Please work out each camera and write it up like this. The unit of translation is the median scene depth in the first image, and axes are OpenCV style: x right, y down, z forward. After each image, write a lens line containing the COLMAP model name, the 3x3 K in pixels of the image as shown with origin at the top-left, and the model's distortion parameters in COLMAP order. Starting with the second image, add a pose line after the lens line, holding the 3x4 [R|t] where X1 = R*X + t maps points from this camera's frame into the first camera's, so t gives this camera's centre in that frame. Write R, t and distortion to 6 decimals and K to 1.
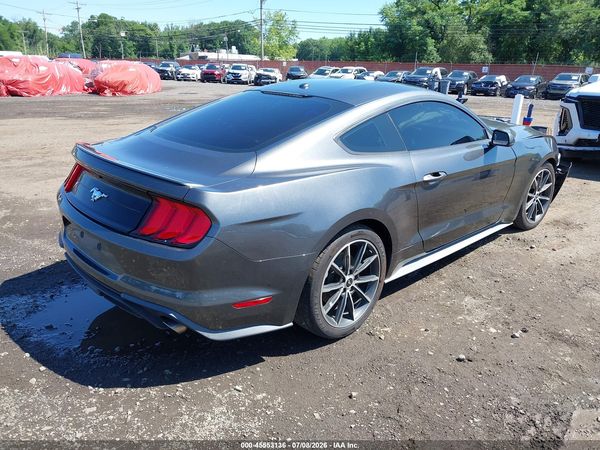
lens RADIAL K [[474.5, 0, 301.2], [0, 474.5, 225.9], [0, 0, 1]] dist [0.011714, -0.003915]
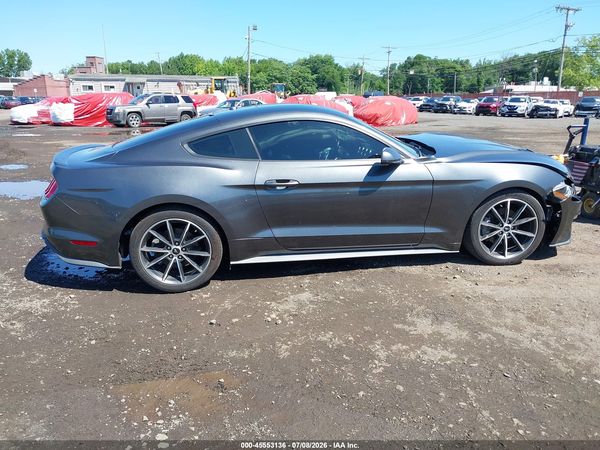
lens RADIAL K [[474.5, 0, 303.8], [0, 474.5, 227.6], [0, 0, 1]] dist [0.011714, -0.003915]
pose [[0.820962, 0.125809, -0.556950, 0.082273], [-0.161325, 0.986789, -0.014893, 0.001177], [0.547719, 0.102077, 0.830412, 0.005933]]
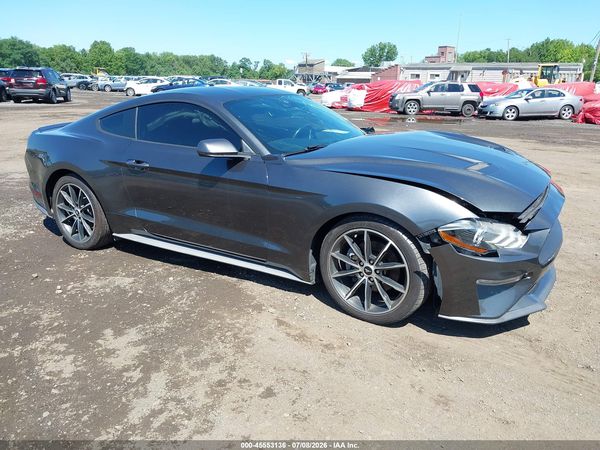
lens RADIAL K [[474.5, 0, 312.0], [0, 474.5, 238.5], [0, 0, 1]] dist [0.011714, -0.003915]
pose [[0.262033, 0.277297, -0.924362, 0.125690], [-0.315081, 0.929923, 0.189648, -0.023796], [0.912175, 0.241555, 0.331042, 0.086724]]
